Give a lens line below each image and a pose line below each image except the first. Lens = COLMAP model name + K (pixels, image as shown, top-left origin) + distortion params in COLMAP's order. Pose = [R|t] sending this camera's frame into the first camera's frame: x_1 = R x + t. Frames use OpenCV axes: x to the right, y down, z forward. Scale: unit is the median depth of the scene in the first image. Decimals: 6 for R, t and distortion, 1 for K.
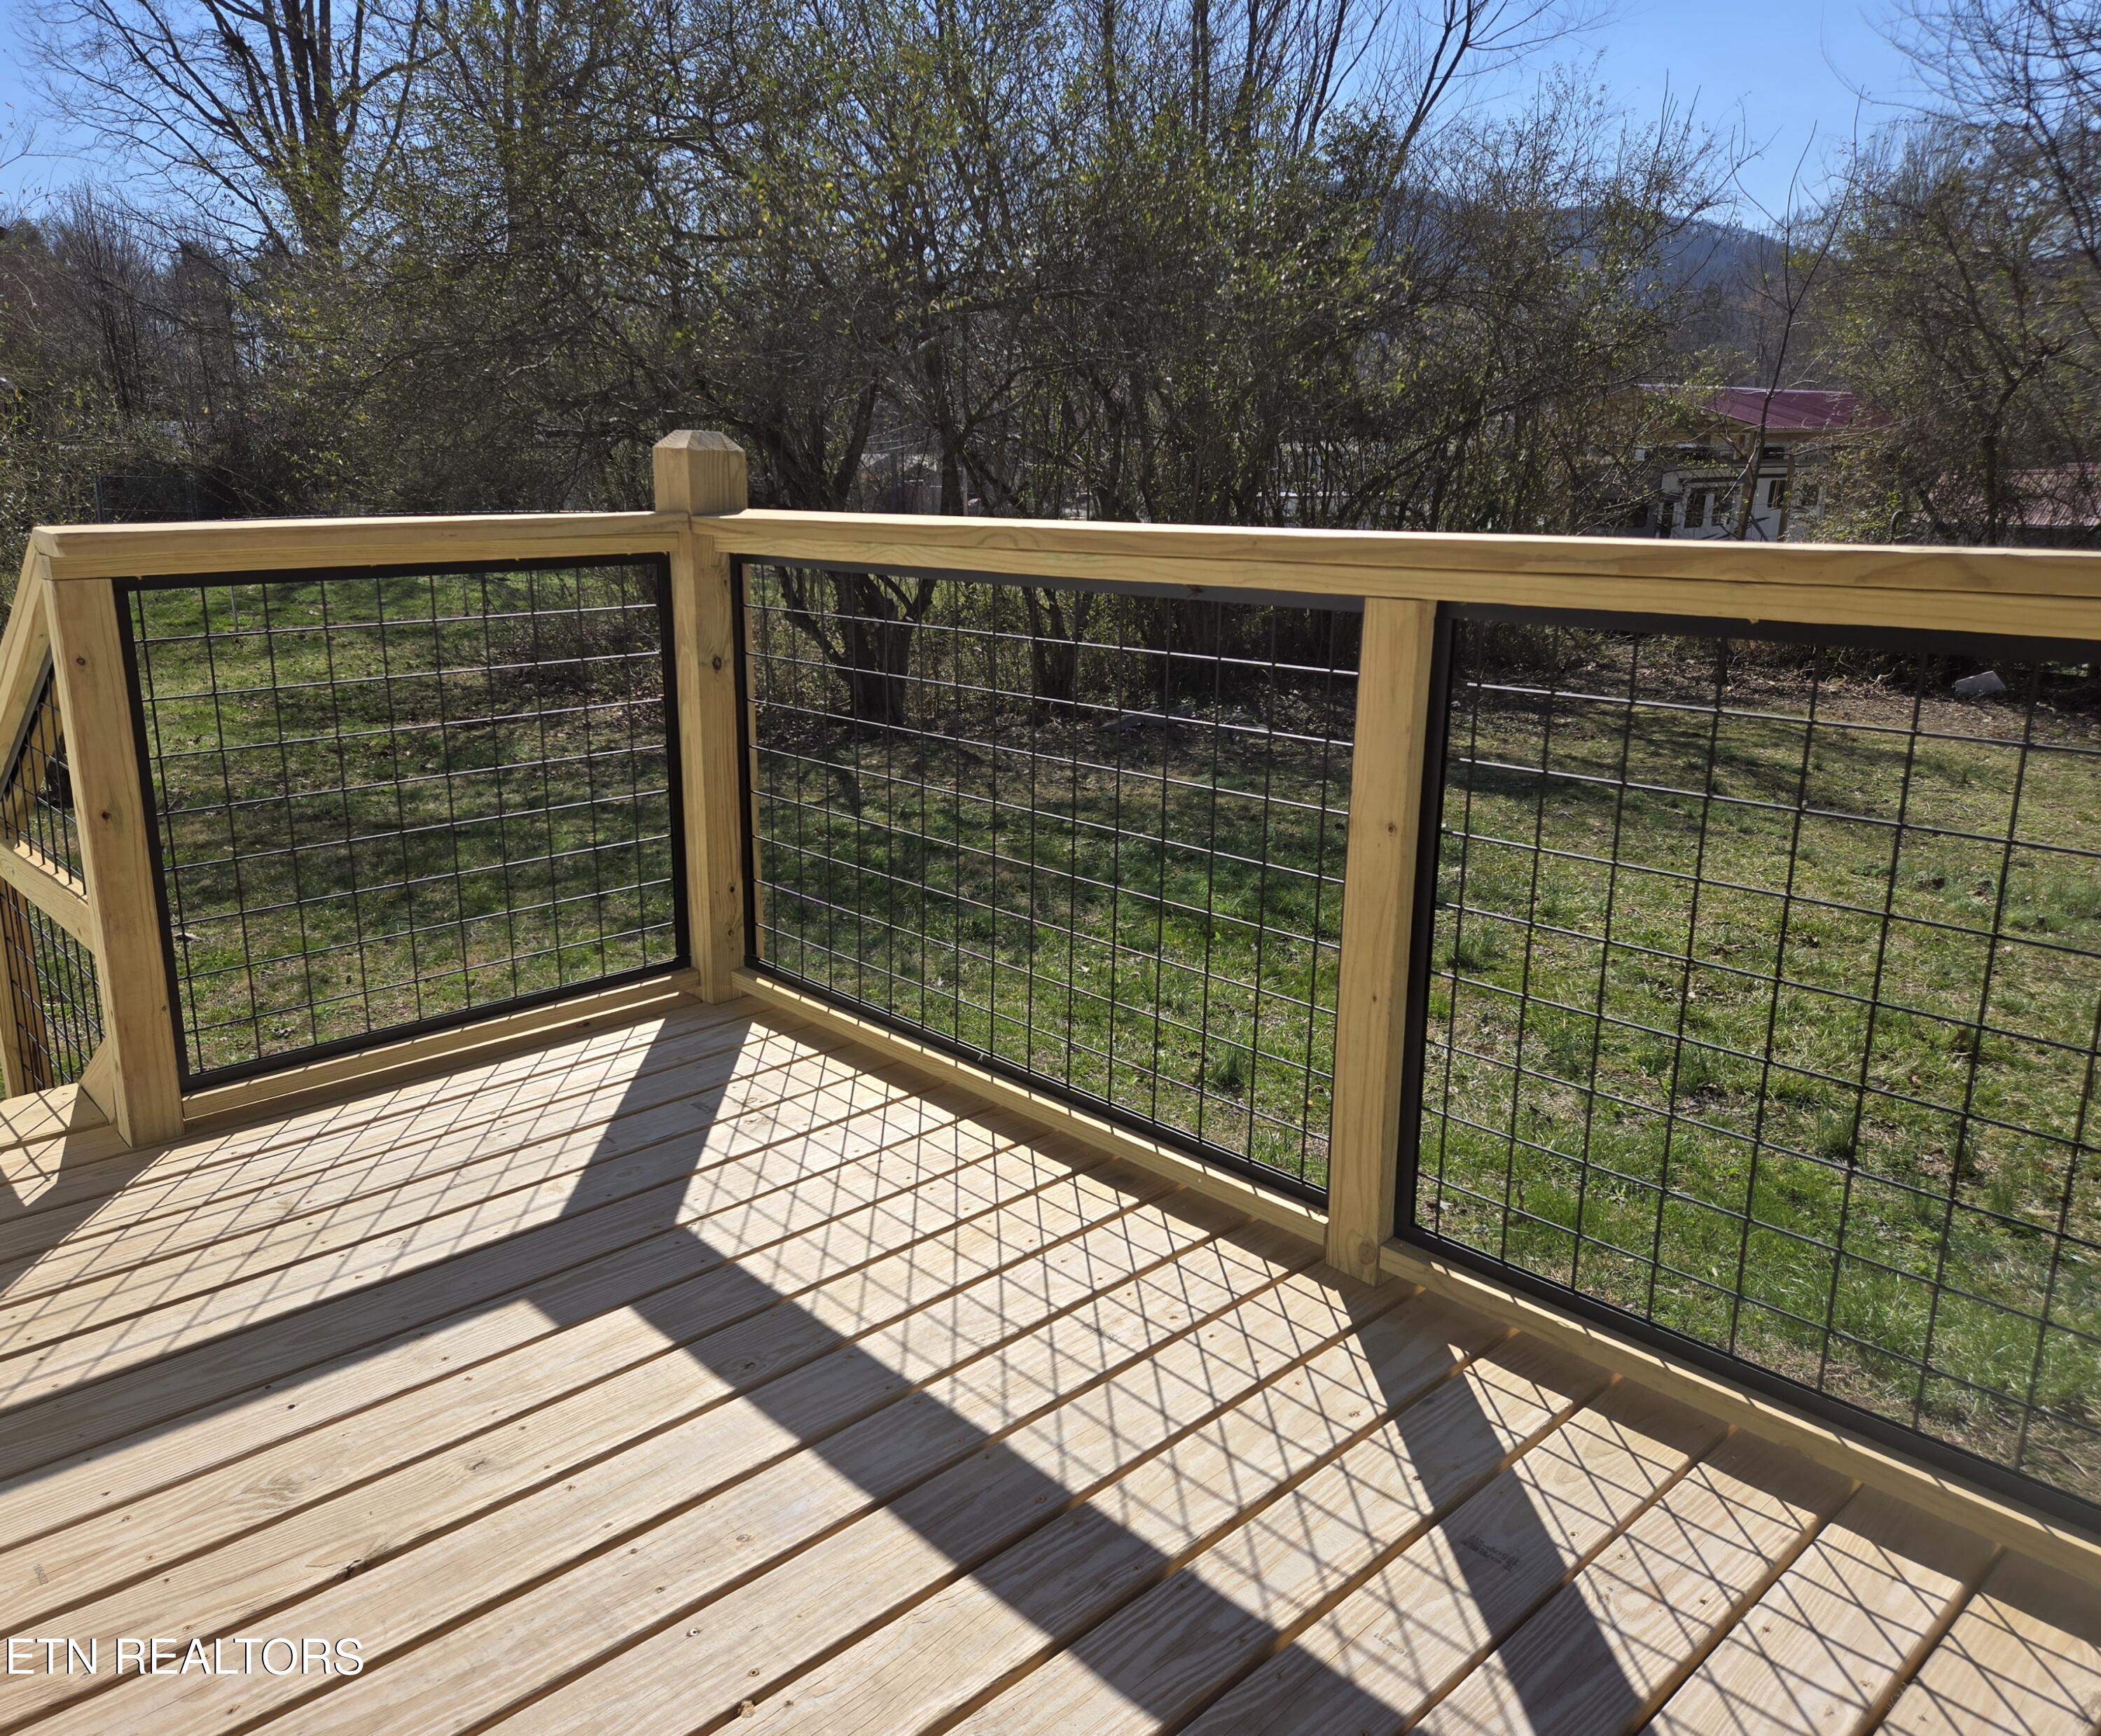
lens RADIAL K [[1555.7, 0, 1050.5], [0, 1555.7, 868.0], [0, 0, 1]] dist [0.003057, 0.000443]
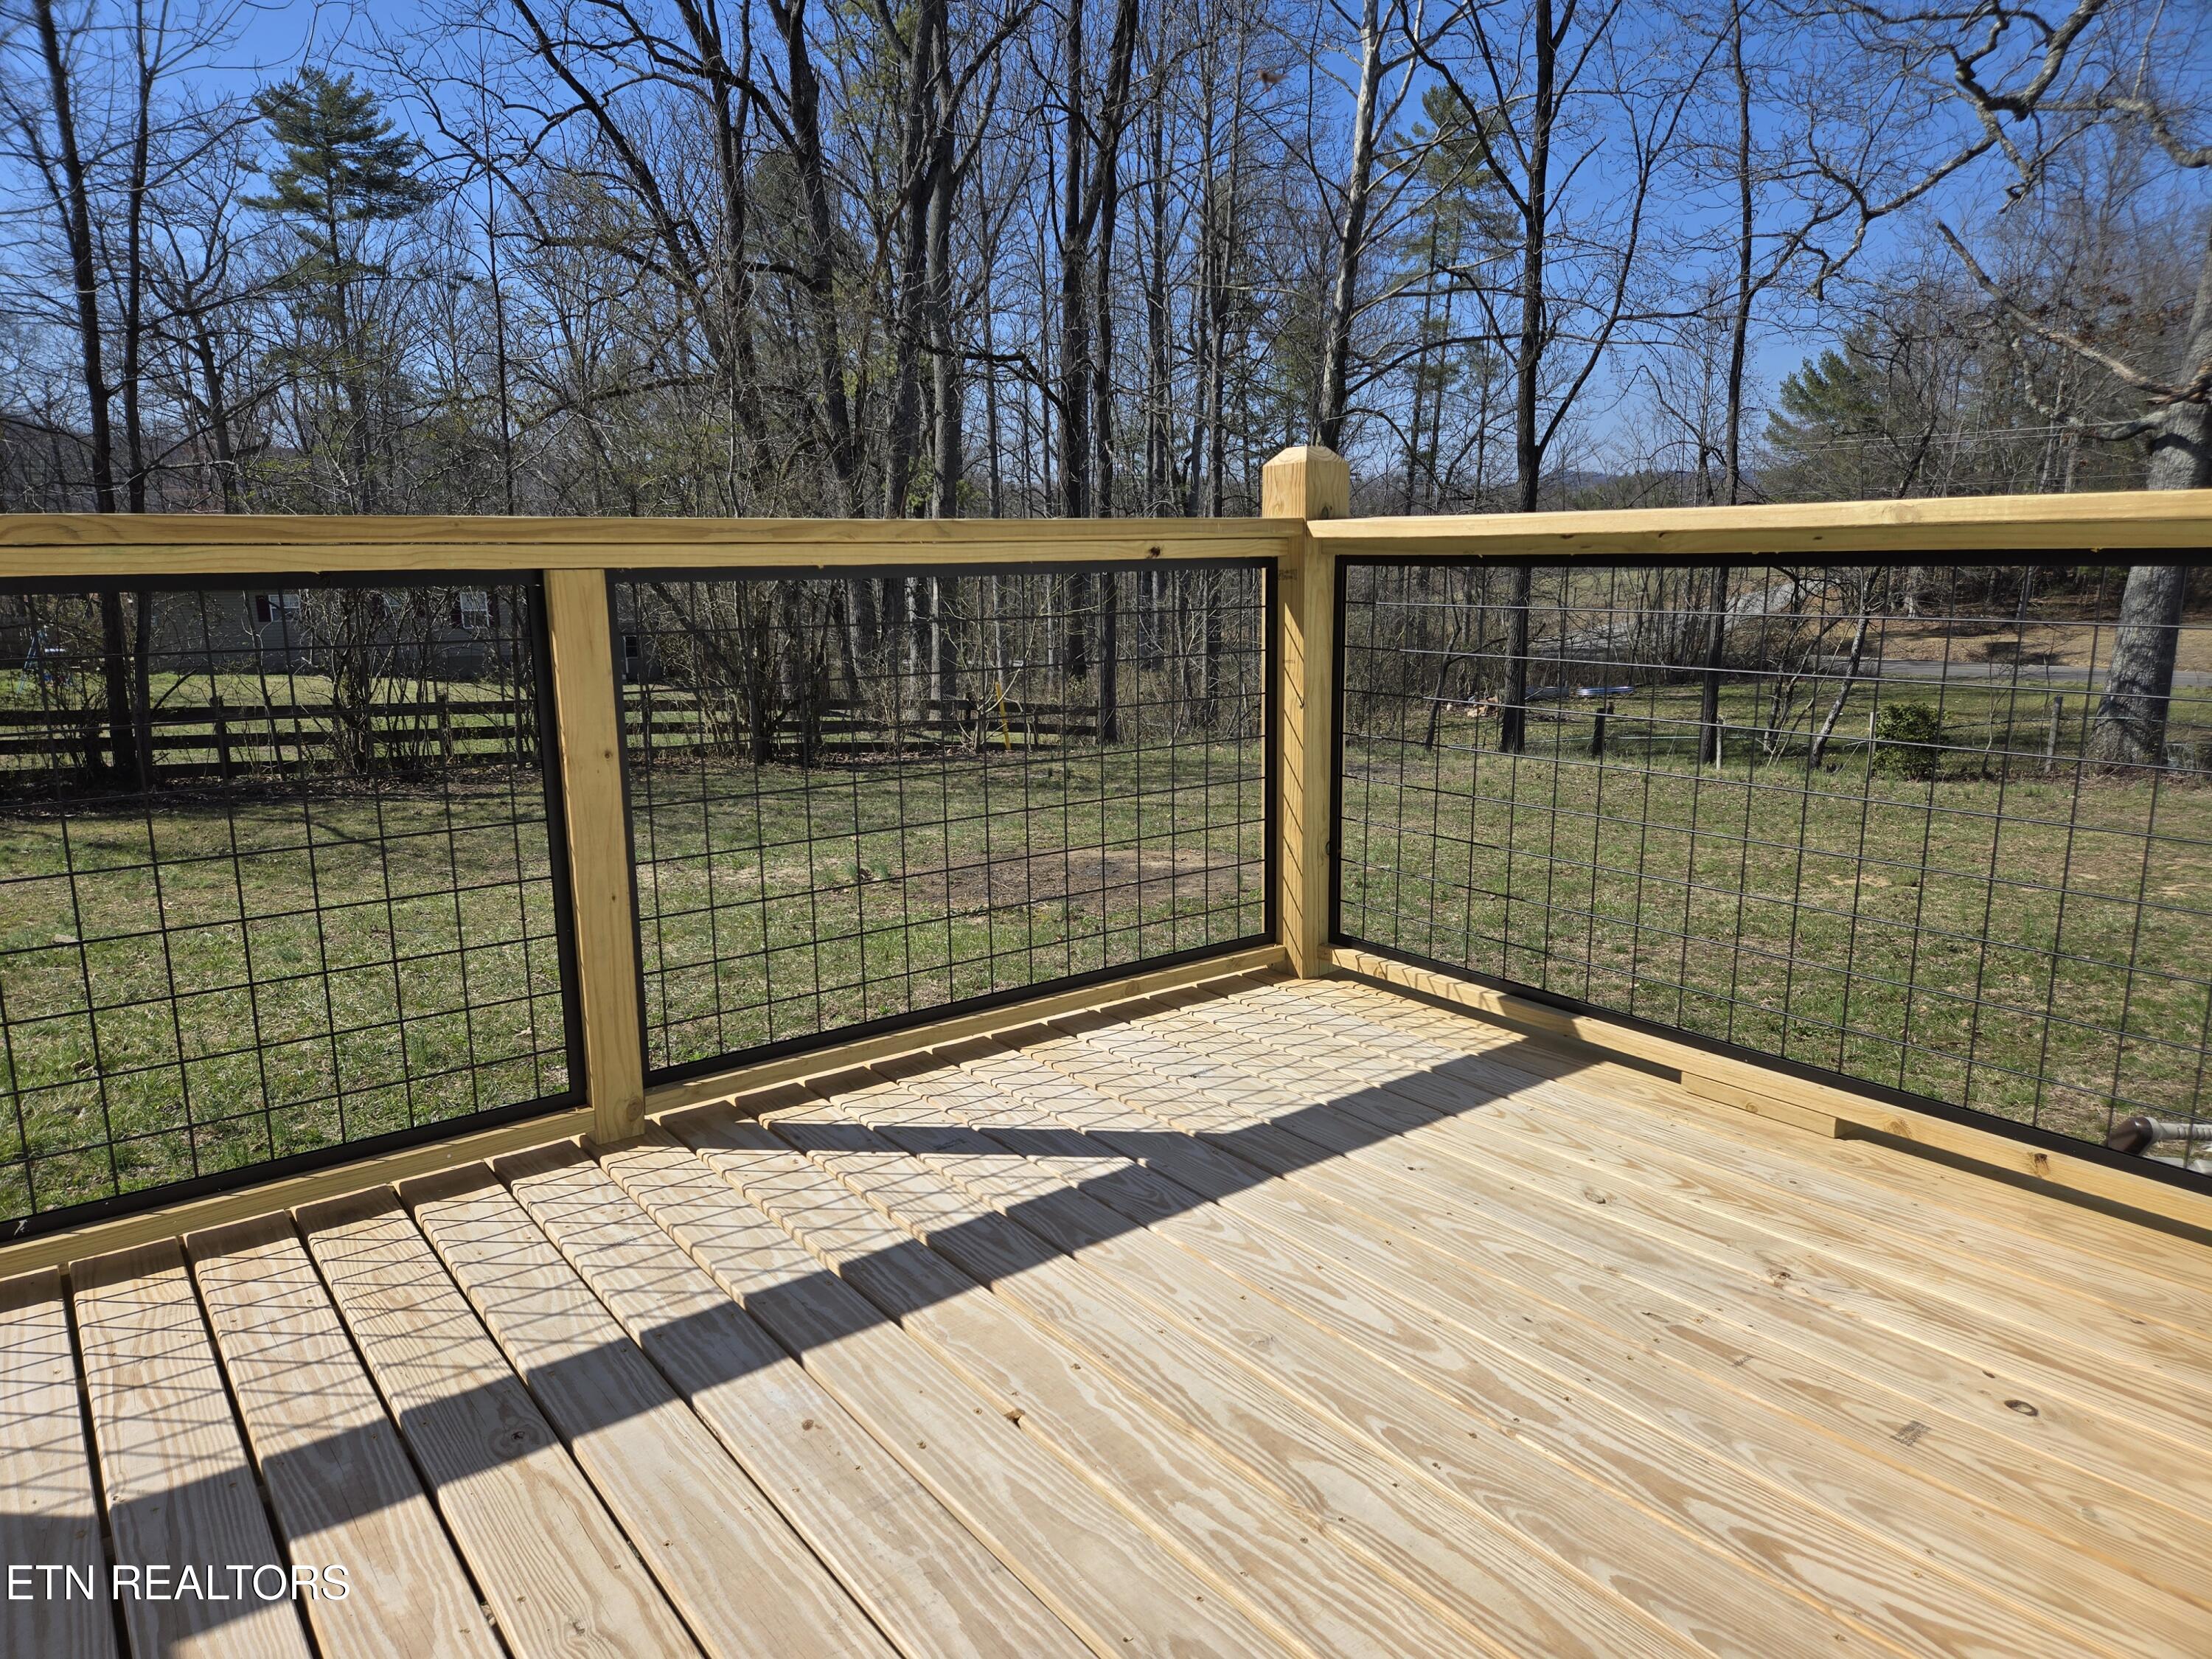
lens RADIAL K [[1463.6, 0, 1106.0], [0, 1463.6, 829.5], [0, 0, 1]] dist [0.083738, -0.076392]
pose [[0.100363, -0.204939, 0.973616, -0.845209], [0.268160, 0.947916, 0.171887, -0.058781], [-0.958132, 0.243833, 0.150092, 0.429424]]
